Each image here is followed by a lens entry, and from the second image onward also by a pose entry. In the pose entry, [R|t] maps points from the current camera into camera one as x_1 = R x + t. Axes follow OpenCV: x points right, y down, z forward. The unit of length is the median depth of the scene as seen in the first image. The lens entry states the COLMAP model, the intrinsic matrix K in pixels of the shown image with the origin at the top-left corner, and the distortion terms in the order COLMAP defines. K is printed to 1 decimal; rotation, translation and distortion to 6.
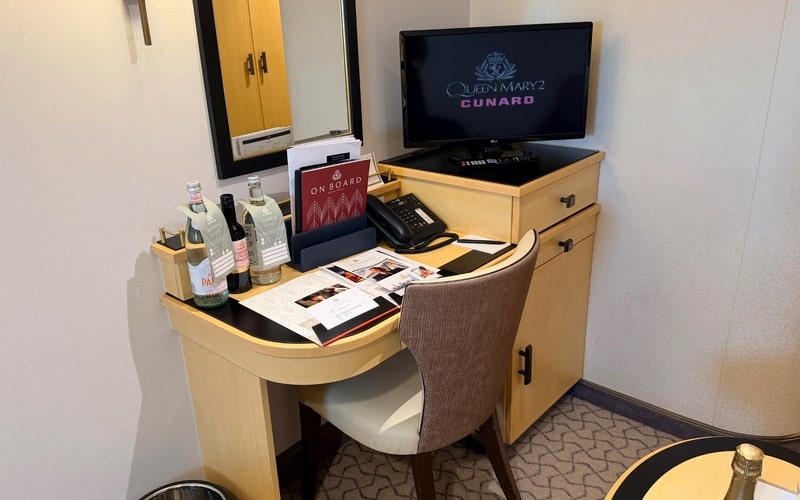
lens RADIAL K [[650.9, 0, 400.0], [0, 650.9, 250.0], [0, 0, 1]] dist [0.103551, -0.000638]
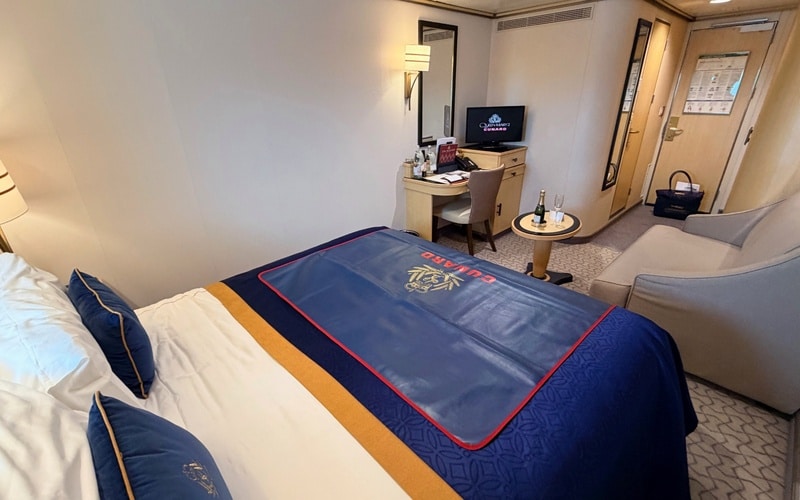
lens RADIAL K [[351.3, 0, 400.0], [0, 351.3, 250.0], [0, 0, 1]] dist [0.024849, 0.000001]
pose [[0.995879, 0.041766, -0.080507, -0.180315], [-0.037678, 0.997954, 0.051648, 0.346151], [0.082500, -0.048401, 0.995415, -0.950064]]
